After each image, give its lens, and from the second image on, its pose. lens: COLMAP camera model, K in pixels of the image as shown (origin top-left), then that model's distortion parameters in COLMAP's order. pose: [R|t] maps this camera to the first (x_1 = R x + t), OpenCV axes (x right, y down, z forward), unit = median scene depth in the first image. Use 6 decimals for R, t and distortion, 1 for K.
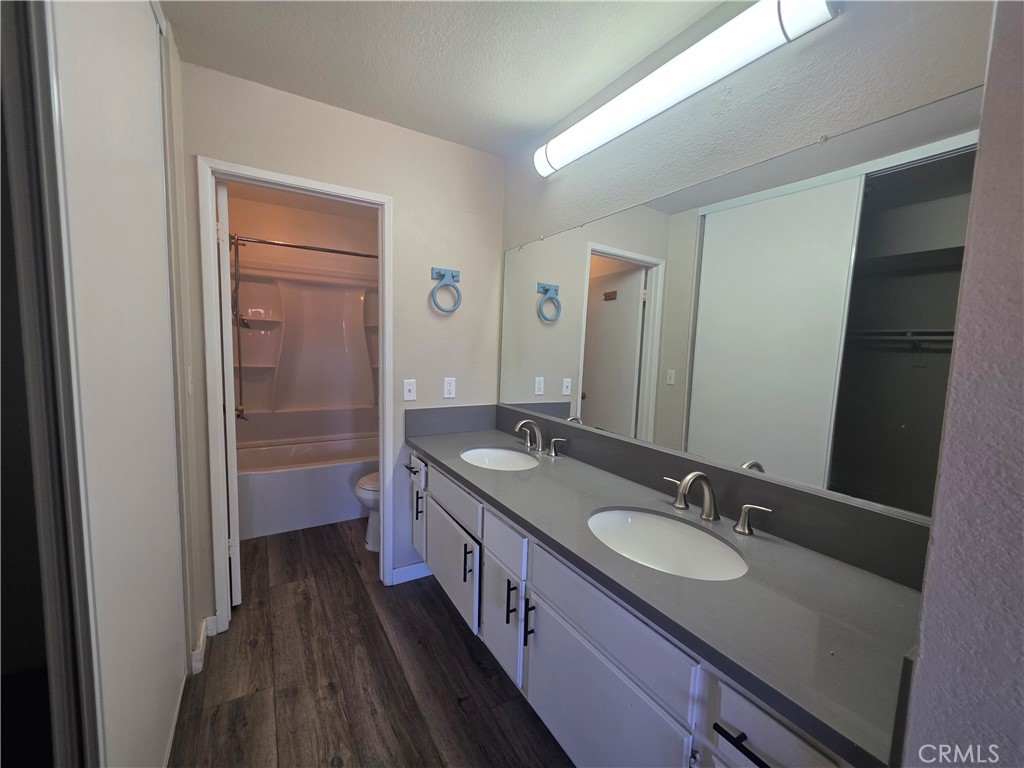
lens RADIAL K [[409.5, 0, 508.8], [0, 409.5, 383.6], [0, 0, 1]] dist [-0.000778, 0.000065]
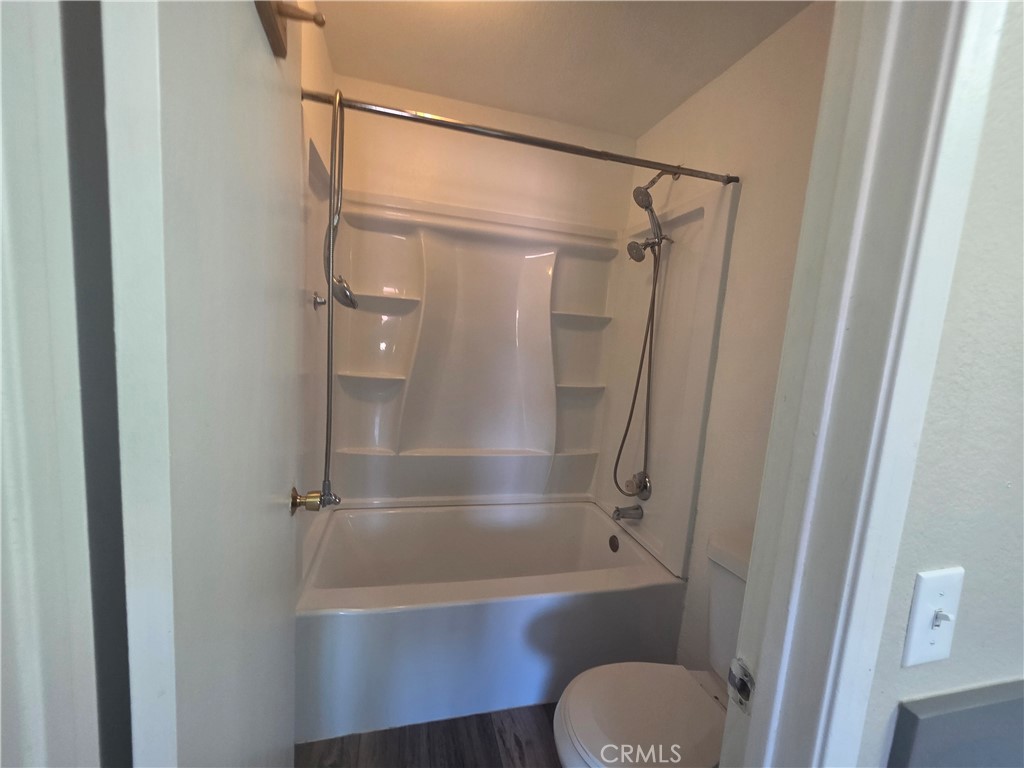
lens RADIAL K [[409.5, 0, 508.8], [0, 409.5, 383.6], [0, 0, 1]] dist [-0.000778, 0.000065]
pose [[0.954232, 0.079905, -0.288197, -0.269963], [-0.075999, 0.996801, 0.024734, -0.061568], [0.289251, -0.001700, 0.957252, 0.498967]]
